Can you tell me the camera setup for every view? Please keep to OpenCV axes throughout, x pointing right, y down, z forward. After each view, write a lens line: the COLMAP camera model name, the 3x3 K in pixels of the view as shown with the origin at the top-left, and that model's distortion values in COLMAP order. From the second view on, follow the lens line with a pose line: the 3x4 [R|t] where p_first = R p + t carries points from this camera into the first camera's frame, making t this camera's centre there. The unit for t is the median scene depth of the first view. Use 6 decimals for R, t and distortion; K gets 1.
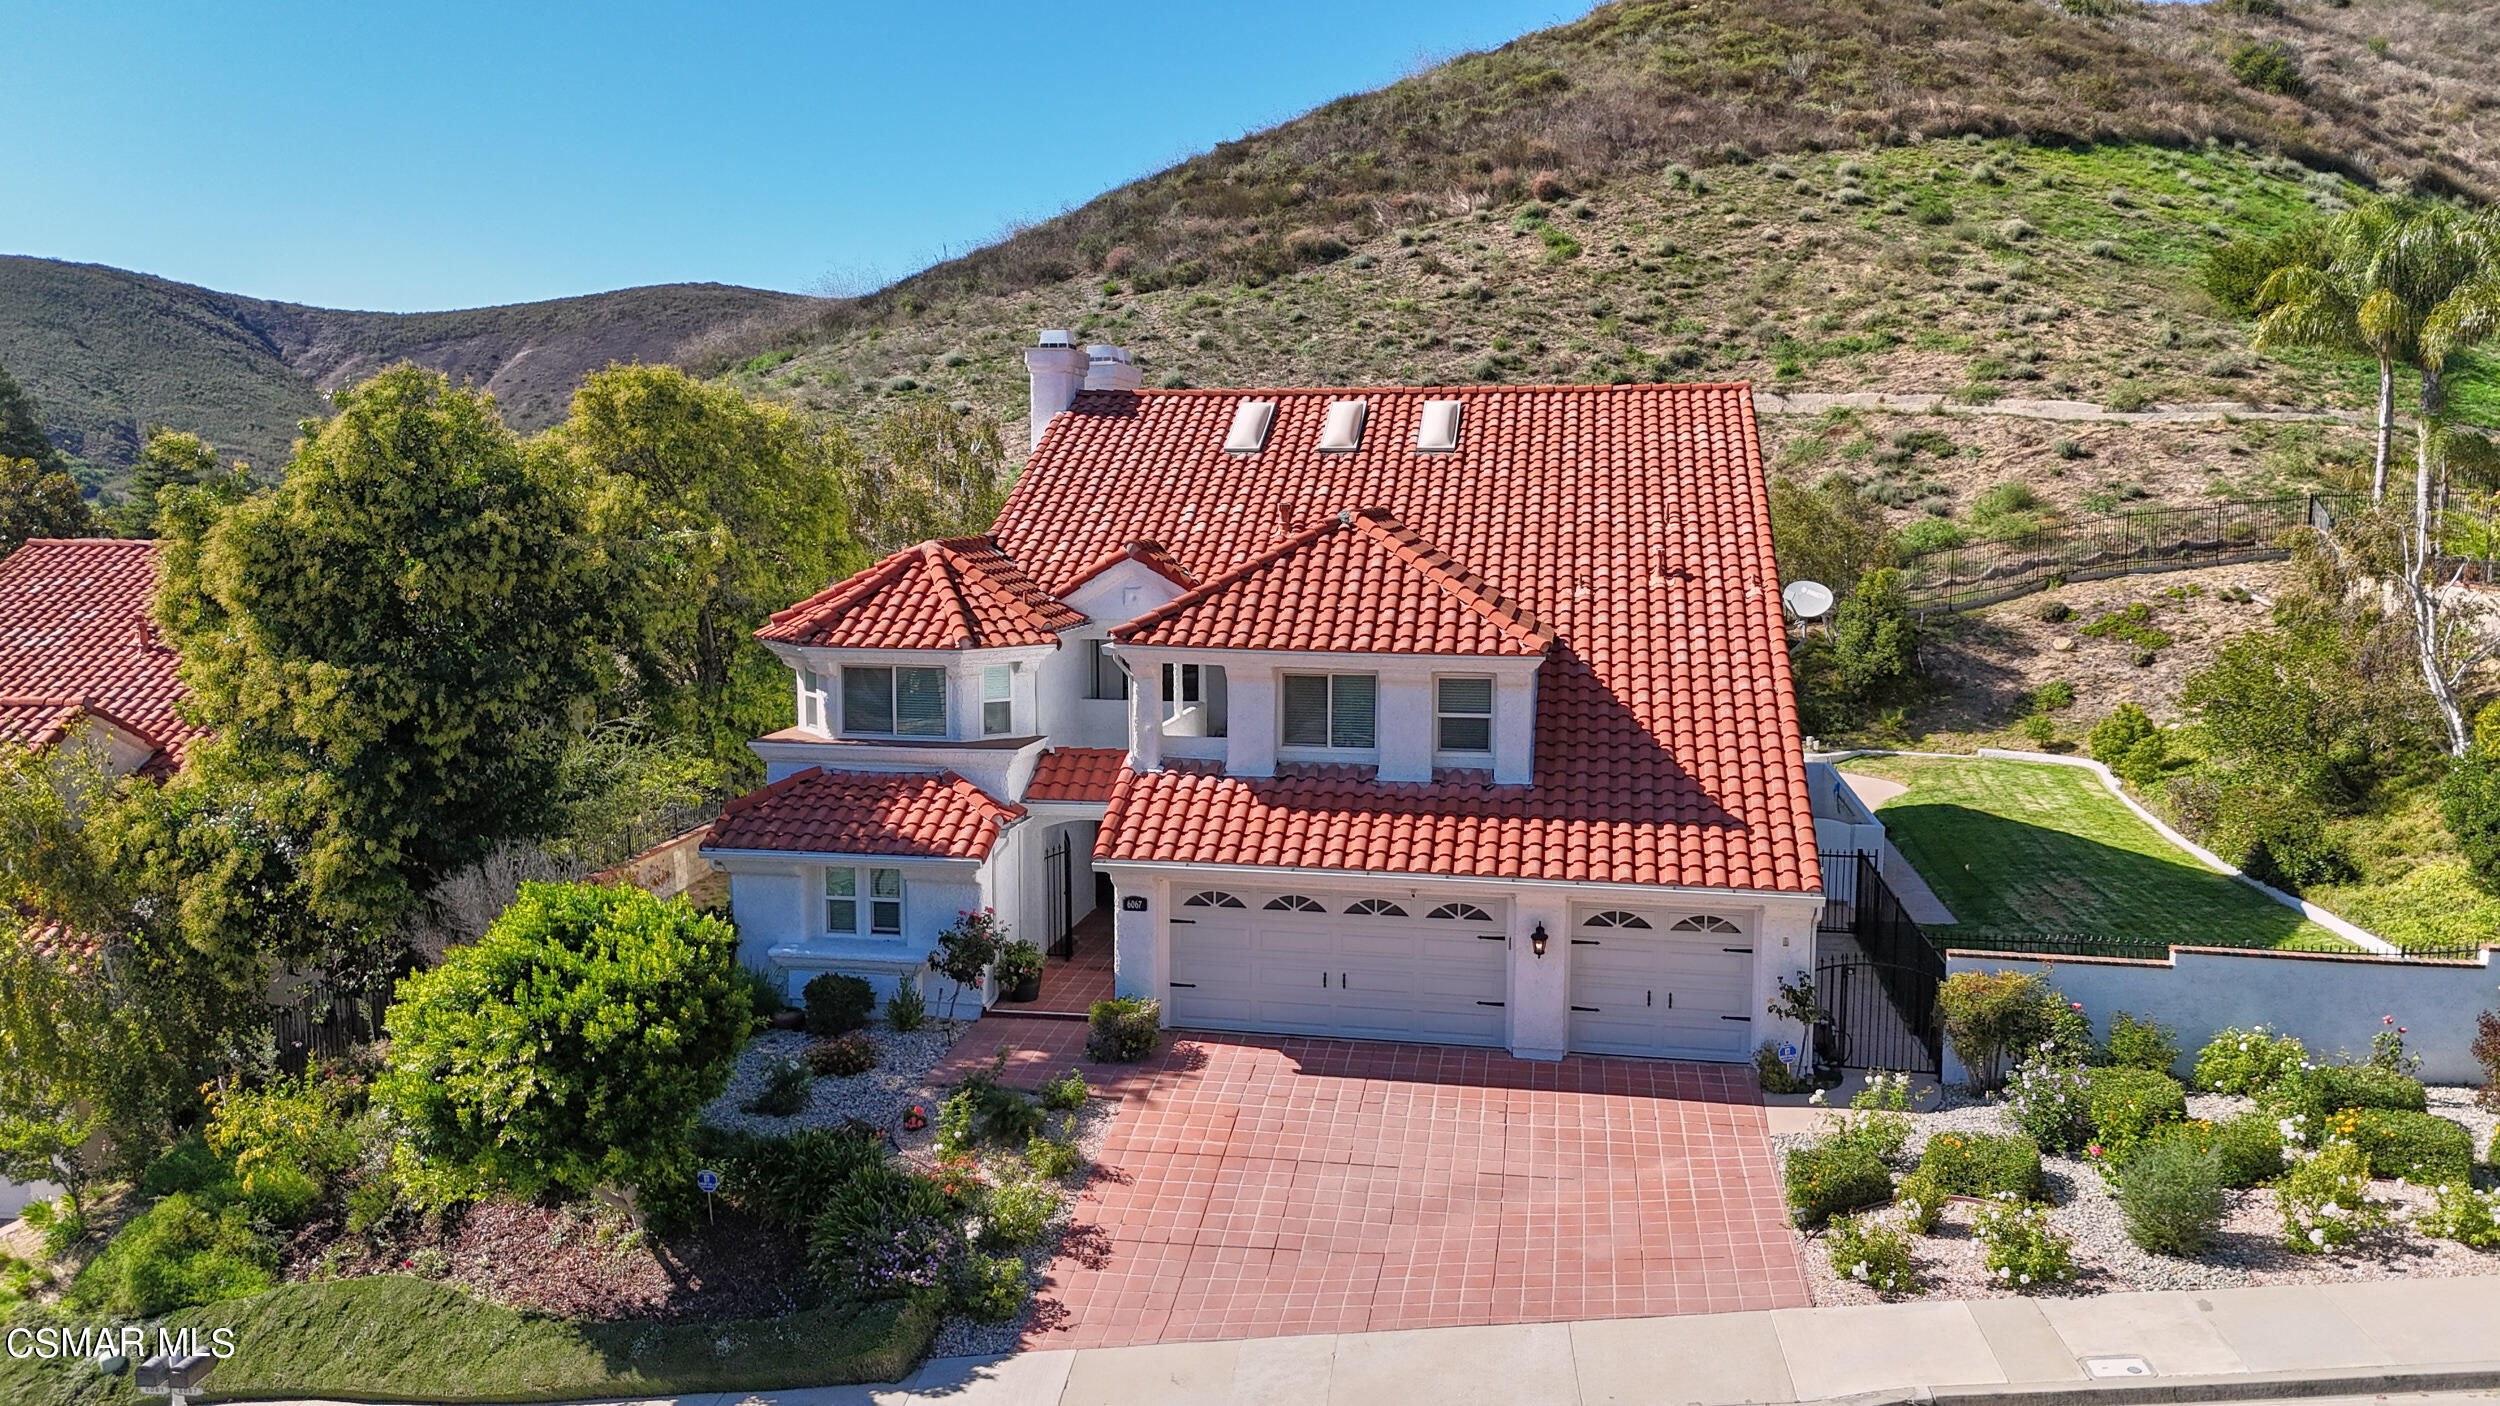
lens RADIAL K [[1831.3, 0, 1241.6], [0, 1831.3, 695.8], [0, 0, 1]] dist [0.069865, -0.073600]
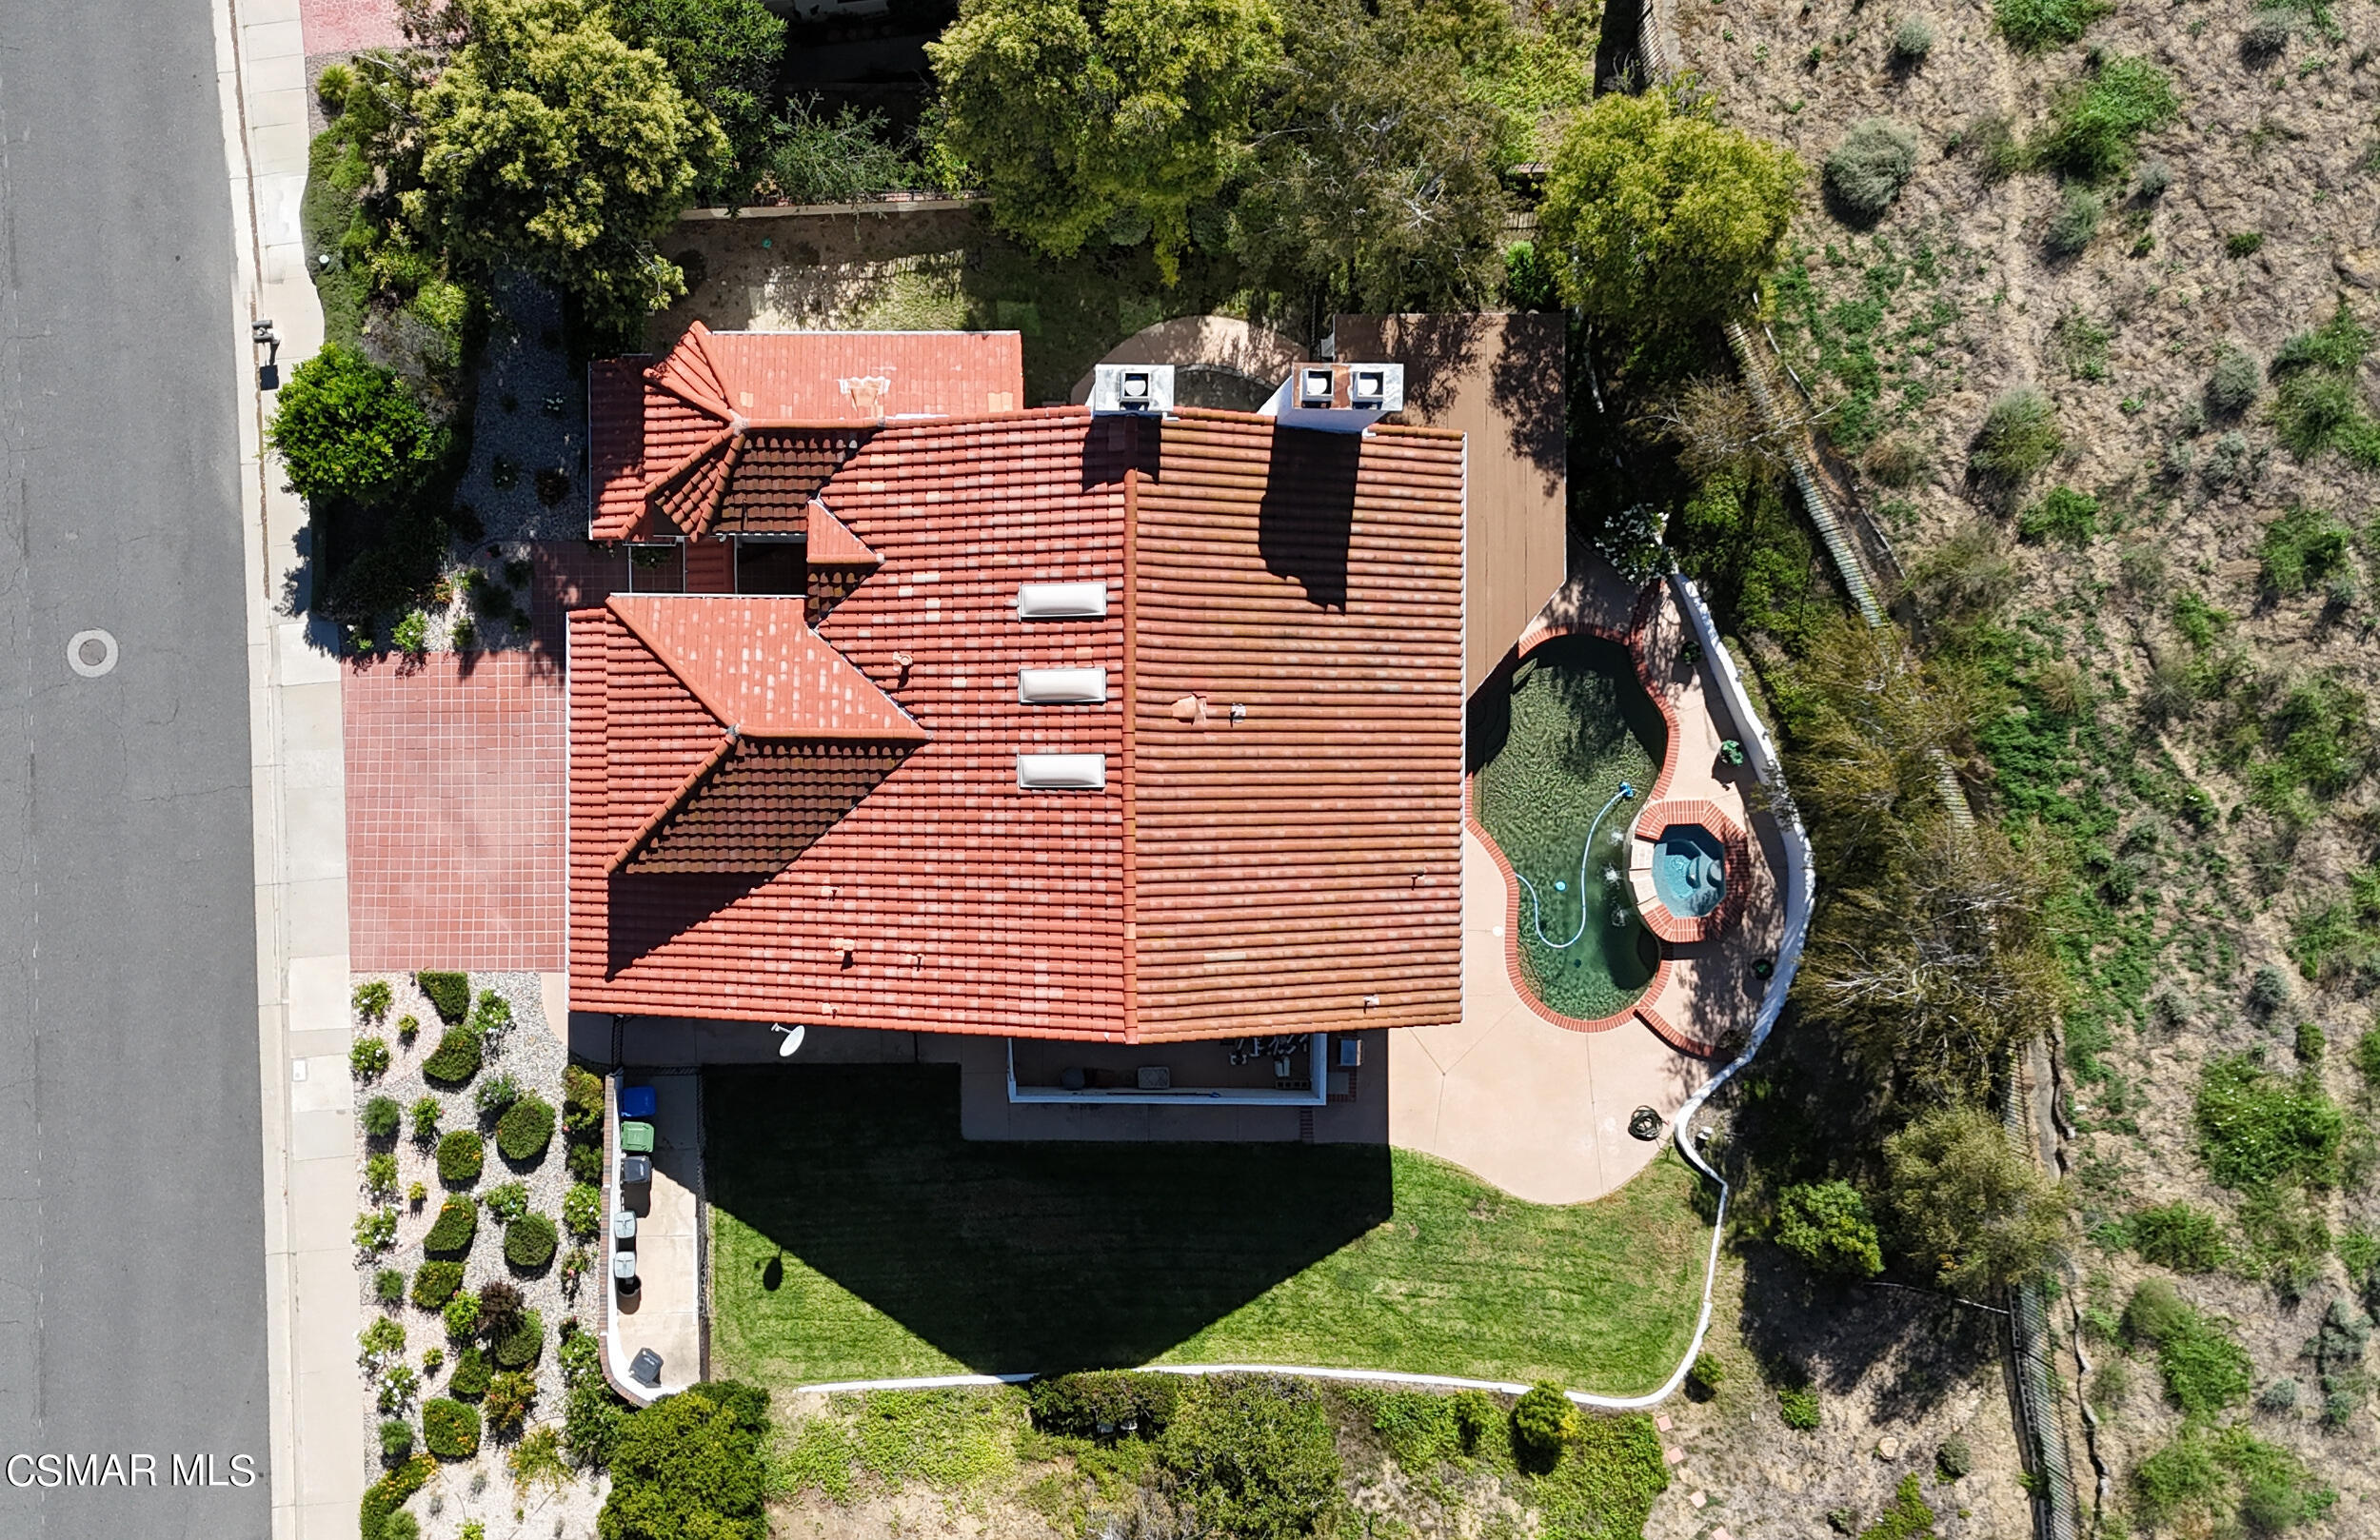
lens RADIAL K [[2294.9, 0, 995.1], [0, 2294.9, 776.0], [0, 0, 1]] dist [0.079208, 0.000000]
pose [[0.179084, 0.983824, 0.004275, 0.123063], [-0.138526, 0.020914, 0.990138, -1.934156], [0.974033, -0.177910, 0.140031, 0.959567]]
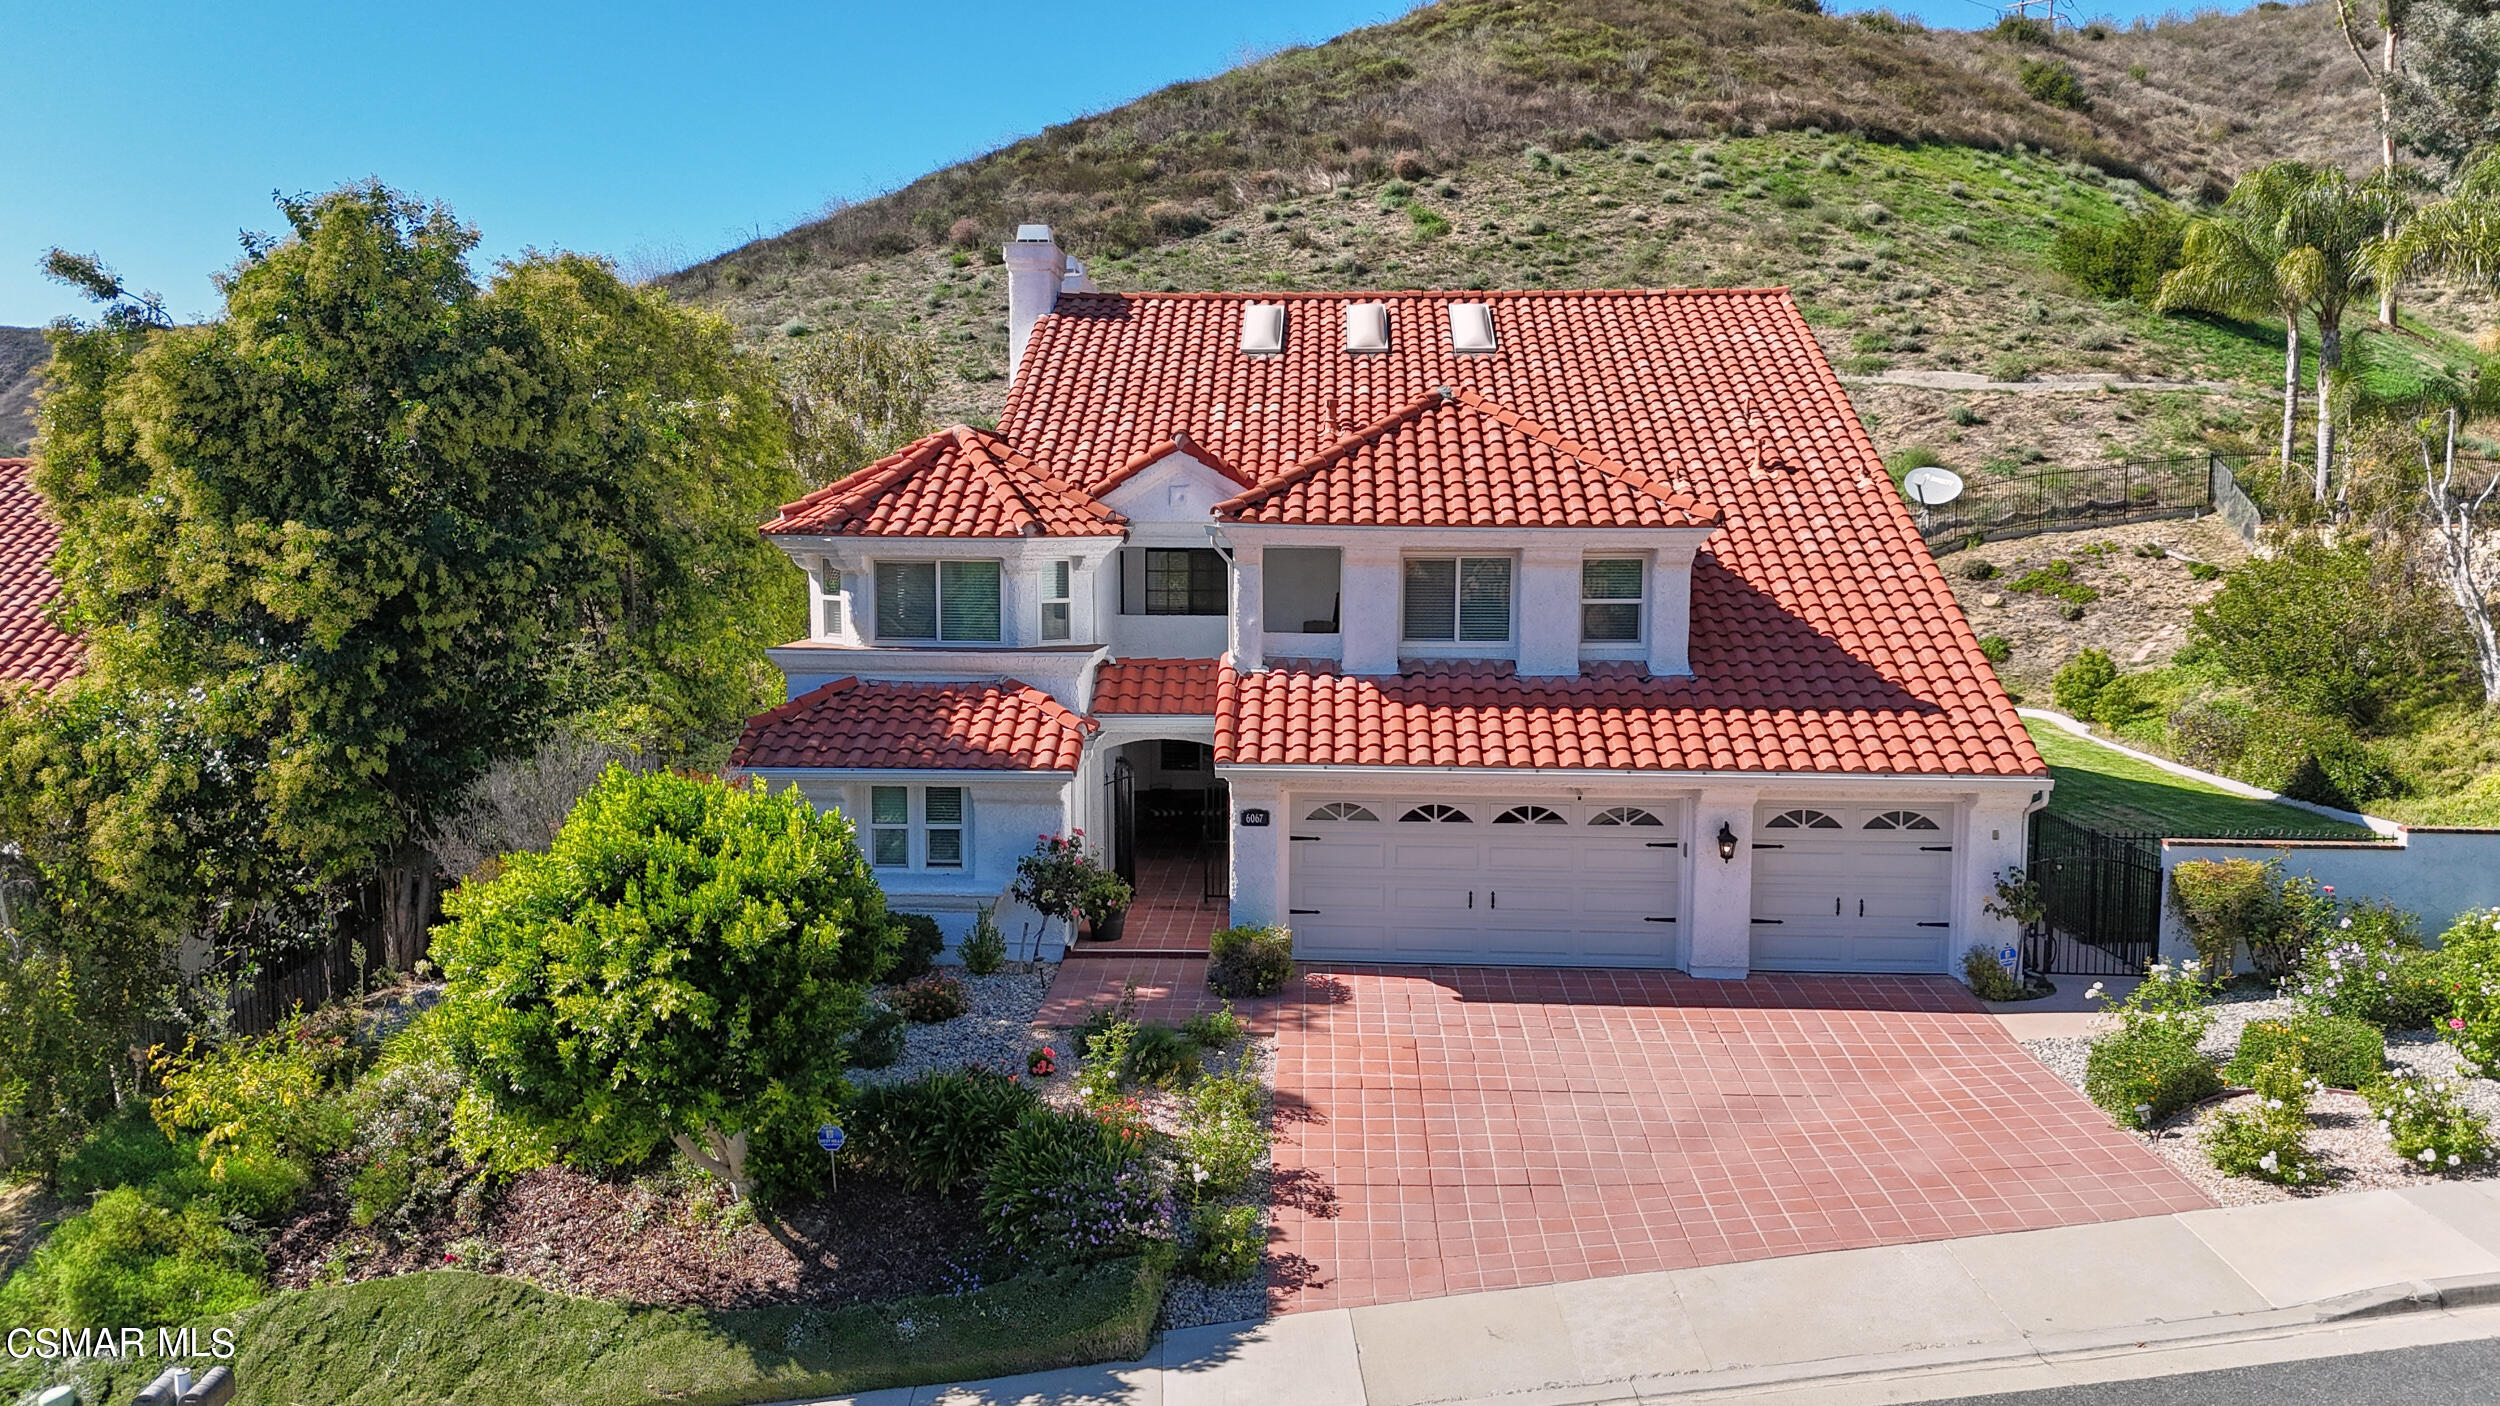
lens RADIAL K [[1831.3, 0, 1239.3], [0, 1831.3, 697.3], [0, 0, 1]] dist [0.069865, -0.073600]
pose [[0.991254, -0.012524, 0.131370, -0.165627], [0.014892, 0.999744, -0.017059, 0.065952], [-0.131122, 0.018866, 0.991187, 0.129691]]
